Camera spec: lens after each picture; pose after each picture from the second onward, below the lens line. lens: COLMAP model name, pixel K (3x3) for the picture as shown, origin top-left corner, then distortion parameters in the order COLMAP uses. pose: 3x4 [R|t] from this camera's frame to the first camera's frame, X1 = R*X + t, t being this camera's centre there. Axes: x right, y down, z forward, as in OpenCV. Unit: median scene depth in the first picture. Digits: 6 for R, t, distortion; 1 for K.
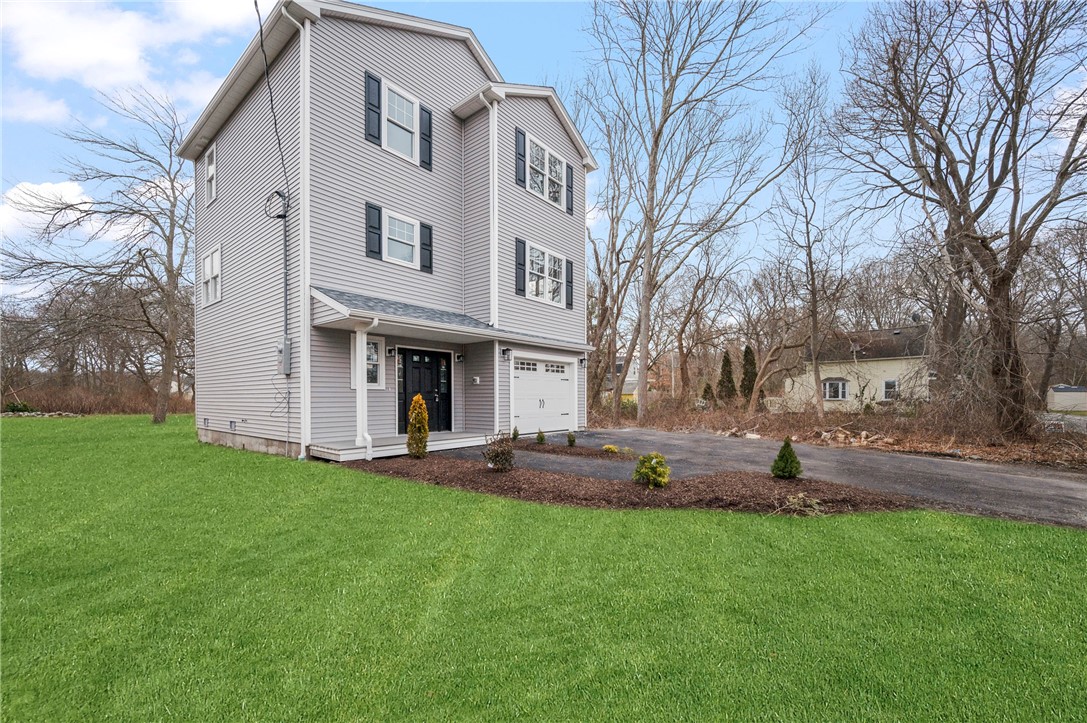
lens RADIAL K [[433.3, 0, 548.3], [0, 433.3, 399.3], [0, 0, 1]] dist [-0.002263, -0.000159]
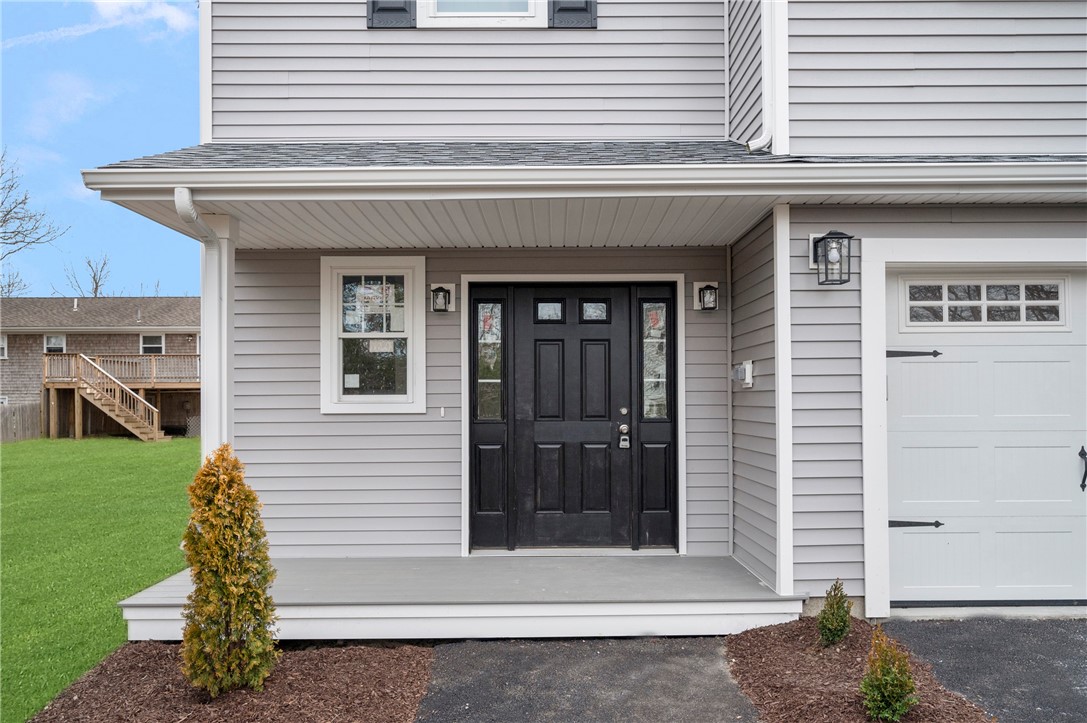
lens RADIAL K [[791.8, 0, 542.6], [0, 791.8, 395.4], [0, 0, 1]] dist [0.002105, 0.000100]
pose [[0.630348, -0.009599, -0.776253, 0.137298], [0.002797, 0.999945, -0.010094, -0.026590], [0.776308, 0.004192, 0.630340, 0.620864]]
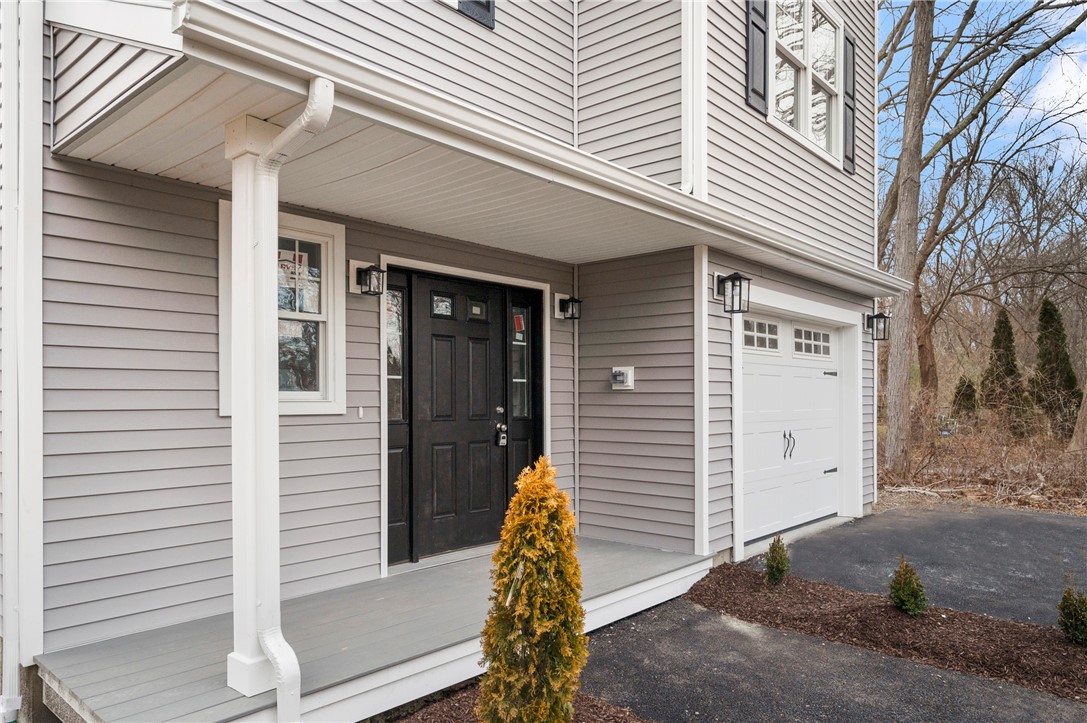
lens RADIAL K [[727.3, 0, 549.5], [0, 727.3, 399.7], [0, 0, 1]] dist [-0.005931, -0.002472]
pose [[0.998838, 0.001960, -0.048155, -0.202202], [-0.001995, 0.999998, -0.000679, -0.028258], [0.048154, 0.000775, 0.998840, 0.489727]]
